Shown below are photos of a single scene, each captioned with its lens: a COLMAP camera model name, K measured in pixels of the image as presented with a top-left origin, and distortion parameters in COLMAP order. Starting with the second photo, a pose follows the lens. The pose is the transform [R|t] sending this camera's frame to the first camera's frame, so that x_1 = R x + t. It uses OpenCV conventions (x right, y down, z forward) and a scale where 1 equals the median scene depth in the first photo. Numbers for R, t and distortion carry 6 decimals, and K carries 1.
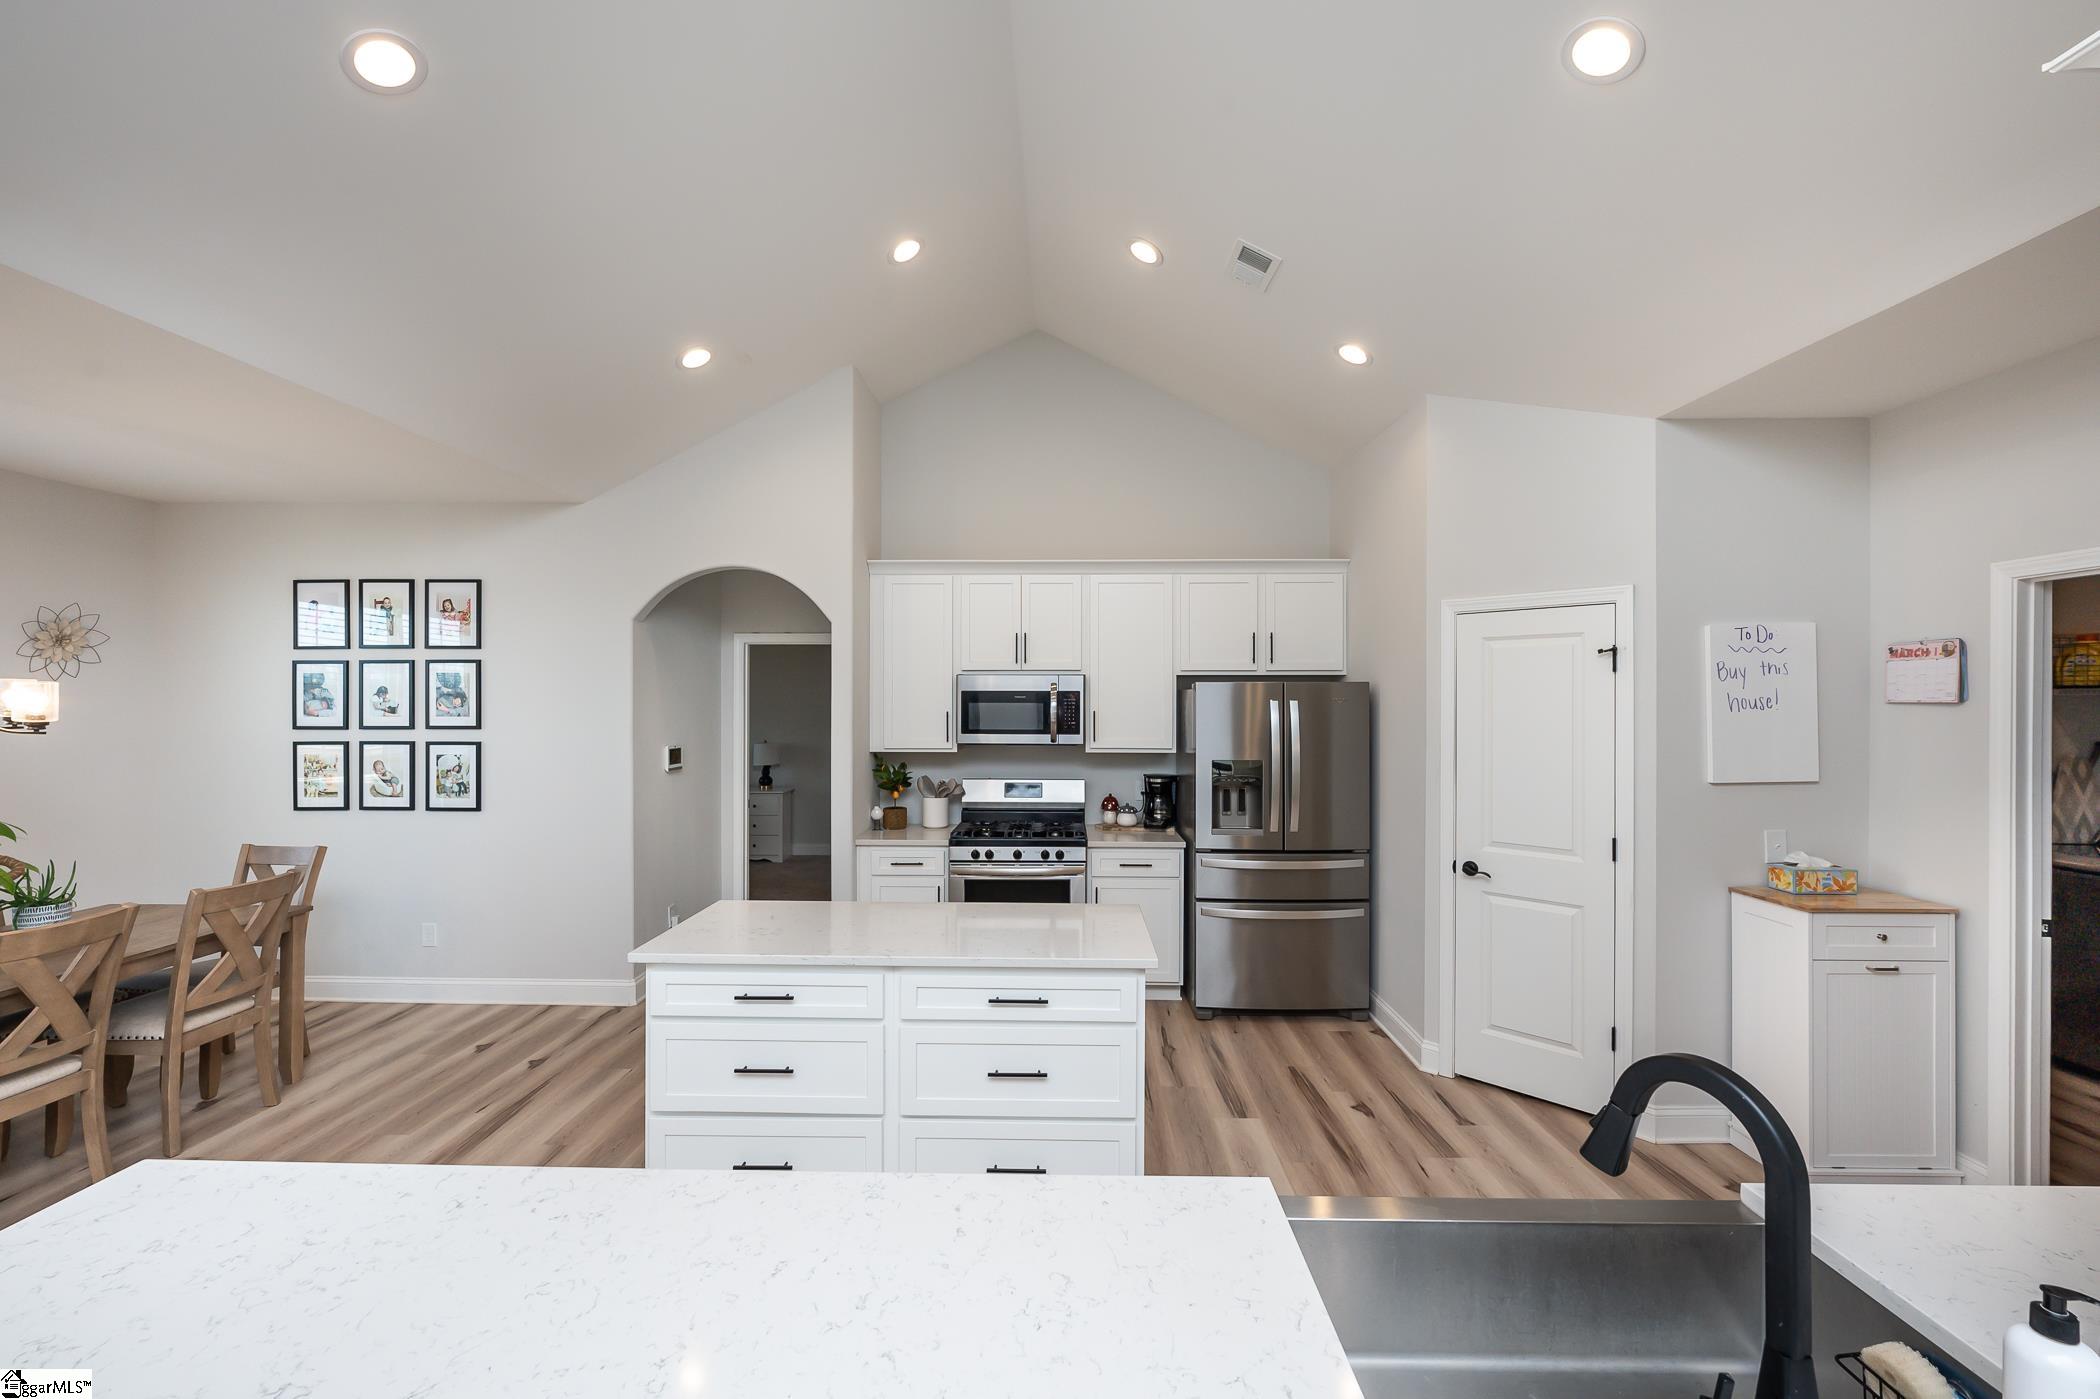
lens RADIAL K [[868.7, 0, 1047.8], [0, 868.7, 703.8], [0, 0, 1]] dist [-0.001743, -0.000087]
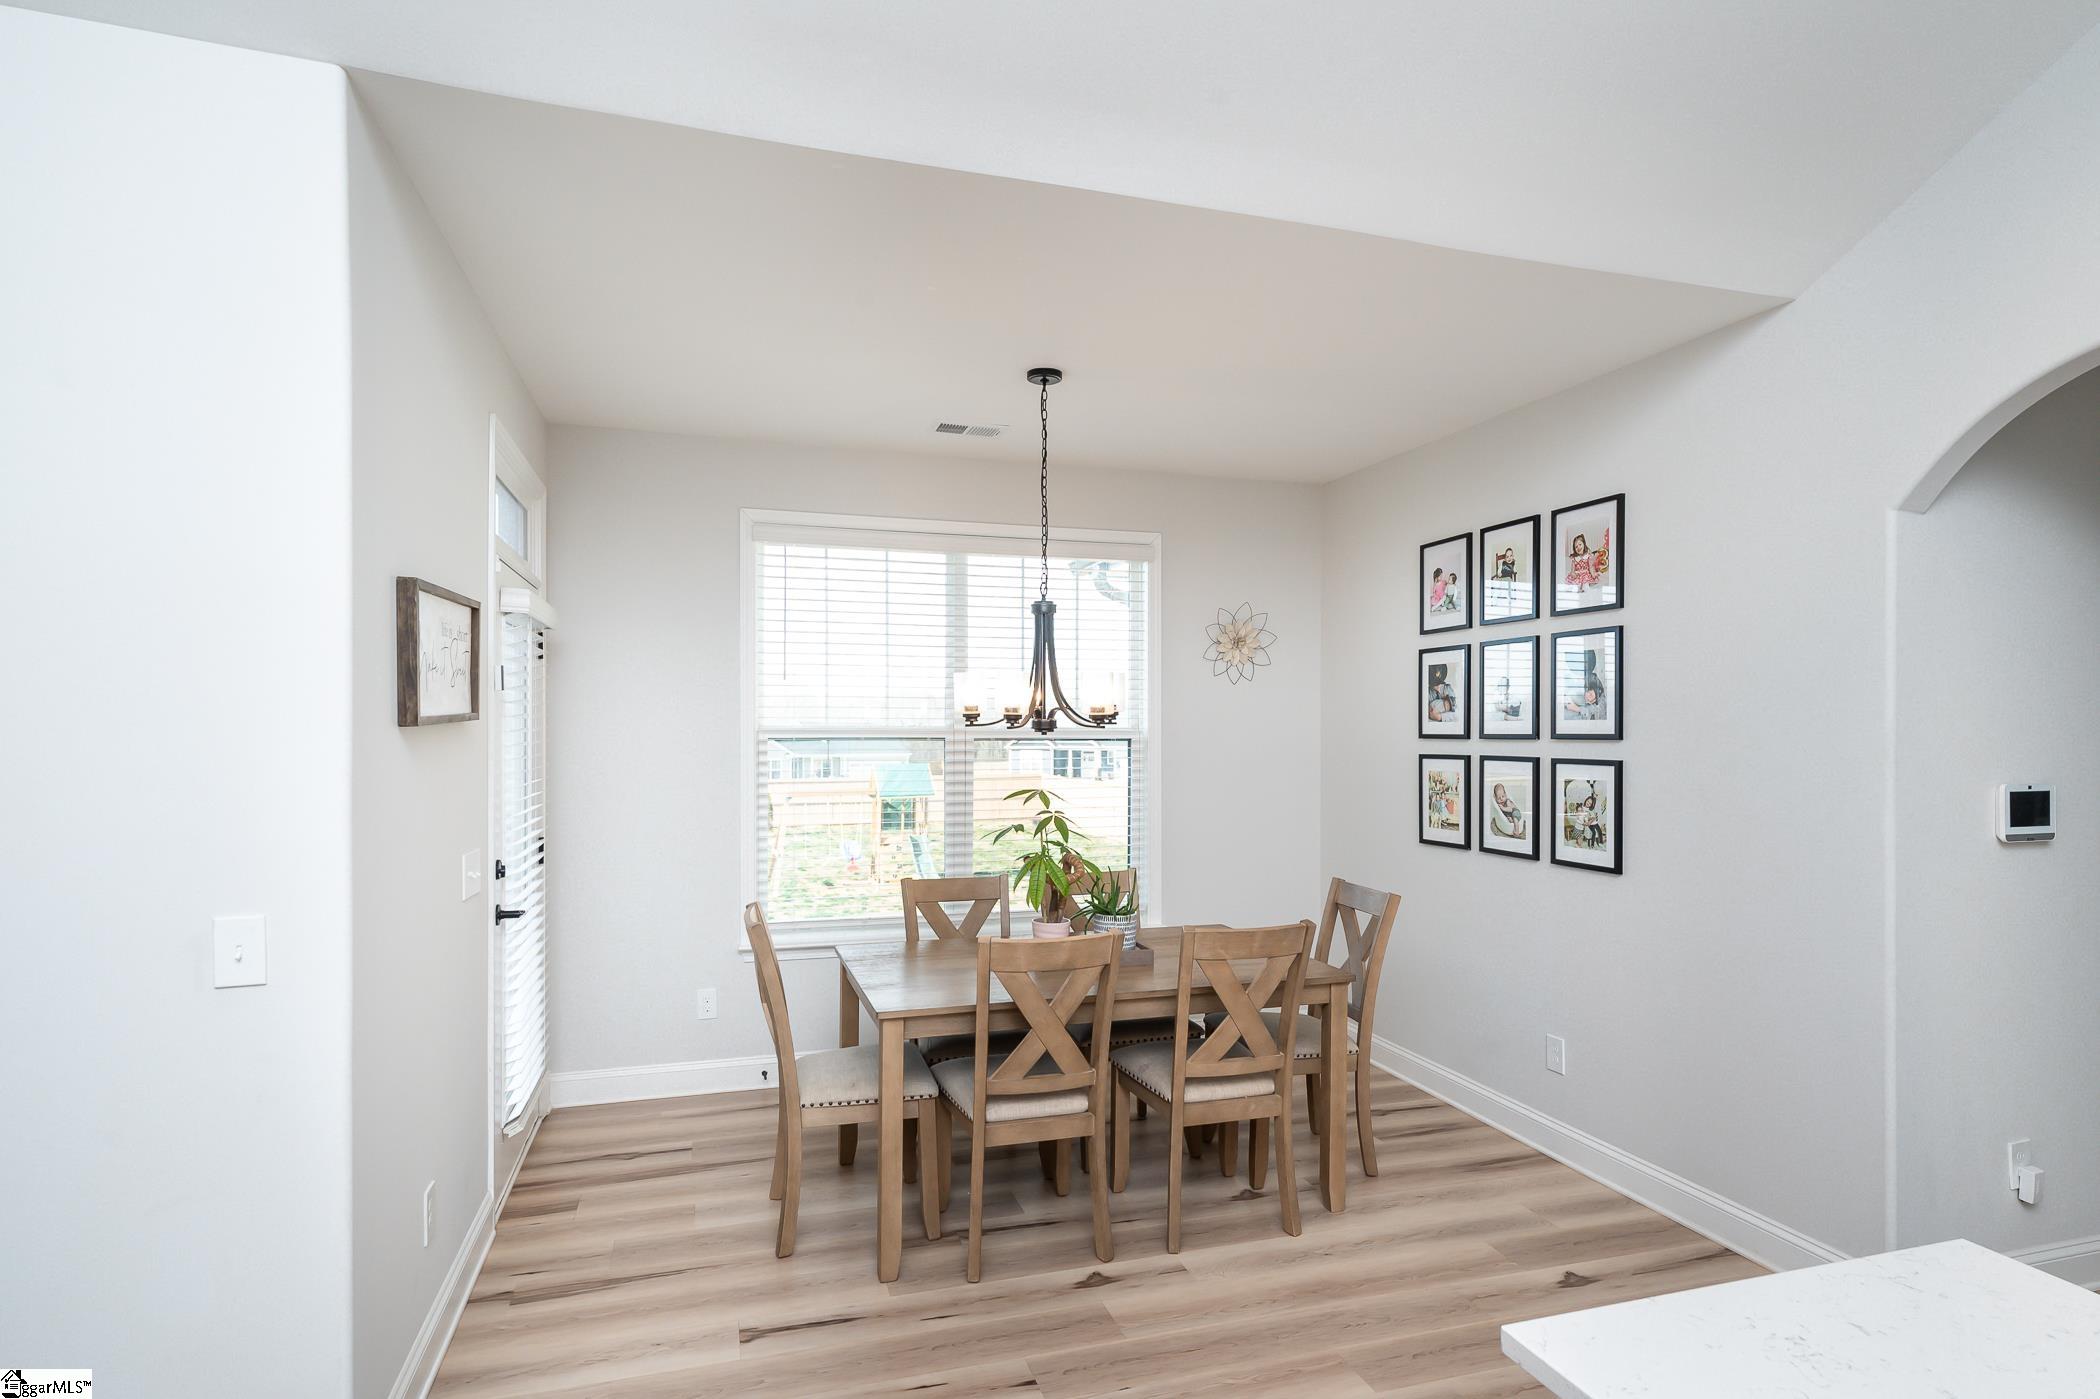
lens RADIAL K [[1063.6, 0, 1039.2], [0, 1063.6, 732.5], [0, 0, 1]] dist [0.005754, 0.000441]
pose [[0.311031, 0.000442, -0.950400, -0.071642], [-0.004946, 0.999987, -0.001153, 0.026966], [0.950387, 0.005059, 0.311029, 0.381329]]
